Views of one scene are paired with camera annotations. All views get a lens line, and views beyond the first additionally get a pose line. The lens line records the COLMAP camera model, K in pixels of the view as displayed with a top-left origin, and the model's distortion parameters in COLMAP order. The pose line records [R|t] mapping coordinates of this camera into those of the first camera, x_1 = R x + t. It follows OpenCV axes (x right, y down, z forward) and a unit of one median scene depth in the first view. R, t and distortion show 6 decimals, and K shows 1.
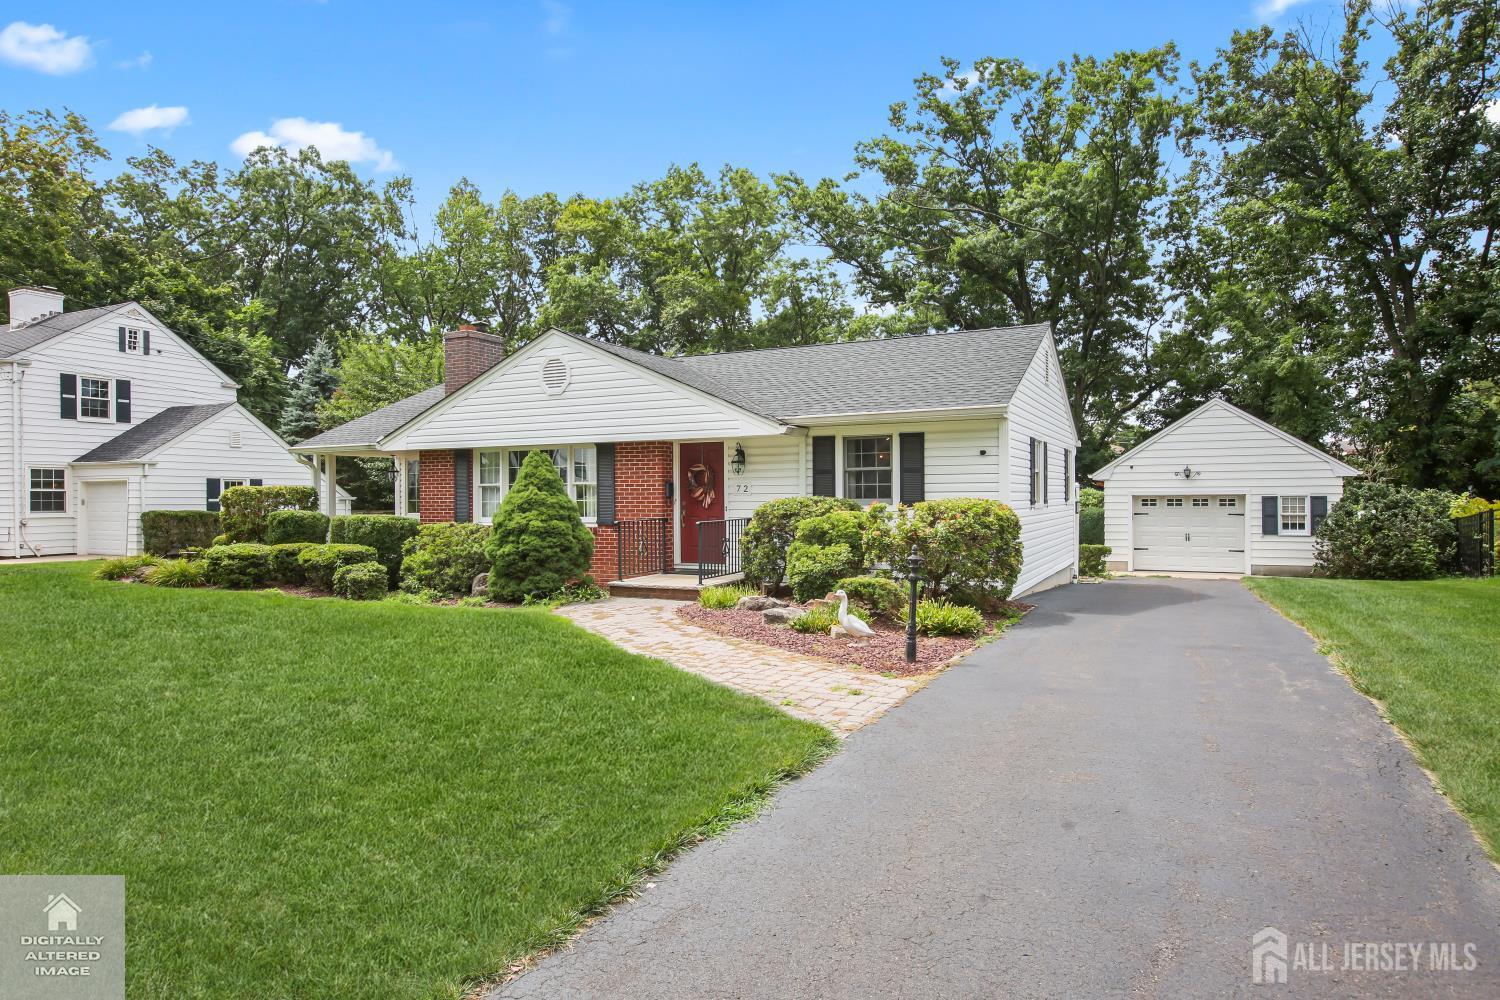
lens RADIAL K [[886.8, 0, 750.0], [0, 886.8, 500.0], [0, 0, 1]] dist [-0.003488, 0.000364]
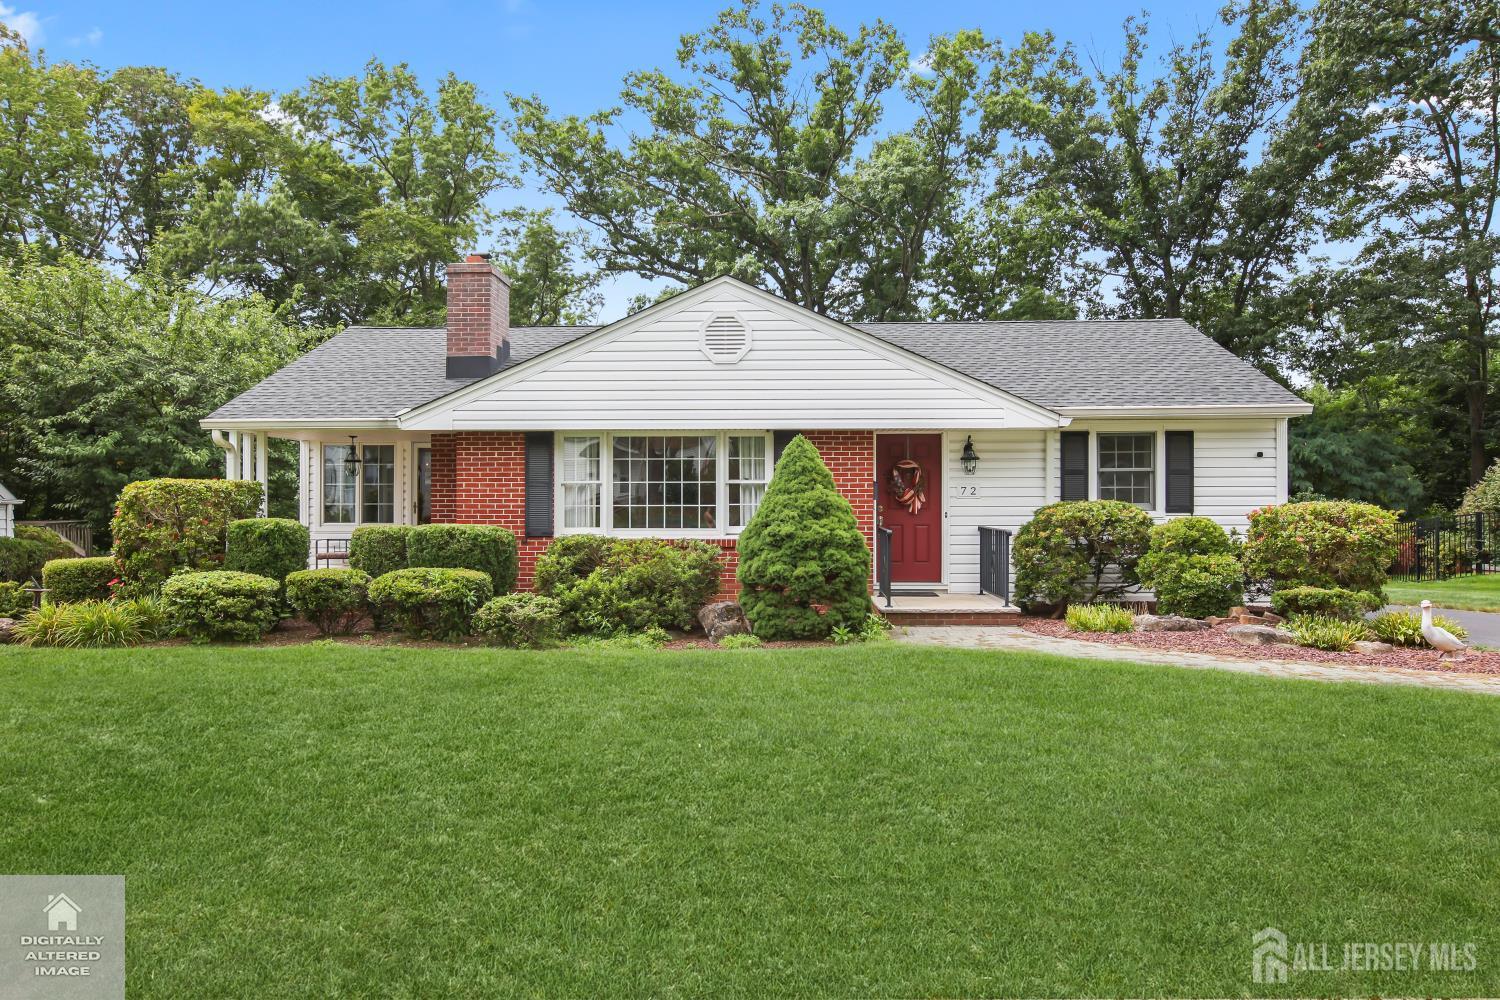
lens RADIAL K [[1069.1, 0, 752.8], [0, 1069.1, 511.0], [0, 0, 1]] dist [-0.028060, 0.084655]
pose [[0.905274, 0.002126, 0.424823, -0.600678], [-0.002106, 0.999998, -0.000516, 0.006881], [-0.424823, -0.000427, 0.905276, 0.177117]]
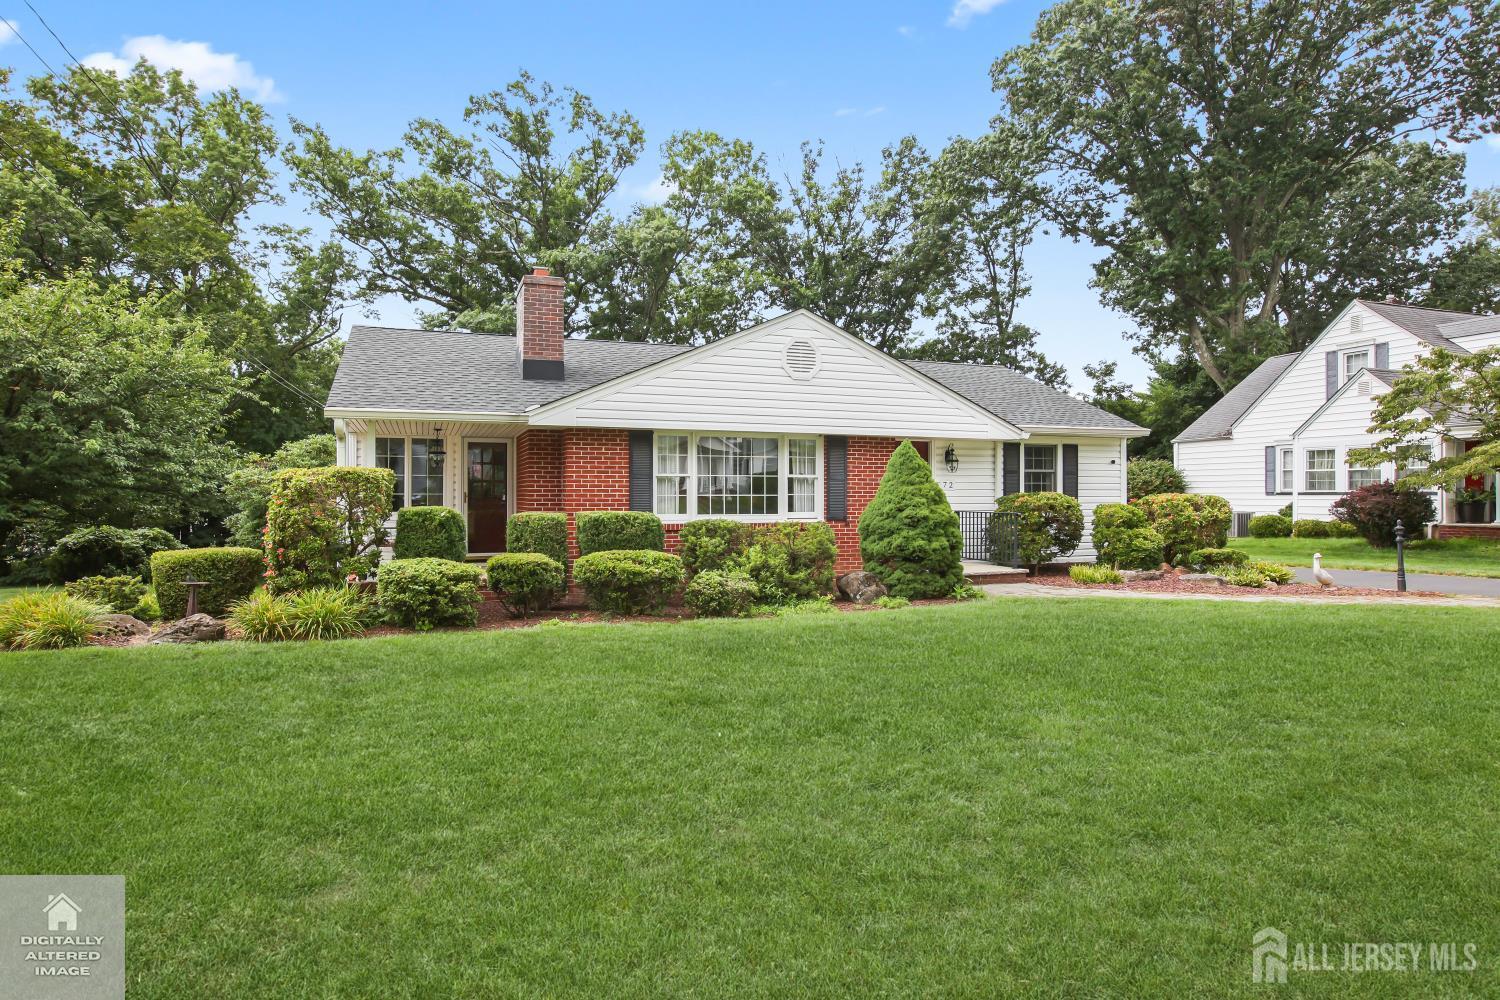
lens RADIAL K [[855.1, 0, 750.0], [0, 855.1, 500.0], [0, 0, 1]] dist [-0.046327, 0.041798]
pose [[0.664695, 0.005346, 0.747096, -0.947420], [0.001251, 0.999965, -0.008269, 0.014396], [-0.747114, 0.006431, 0.664665, 0.464126]]
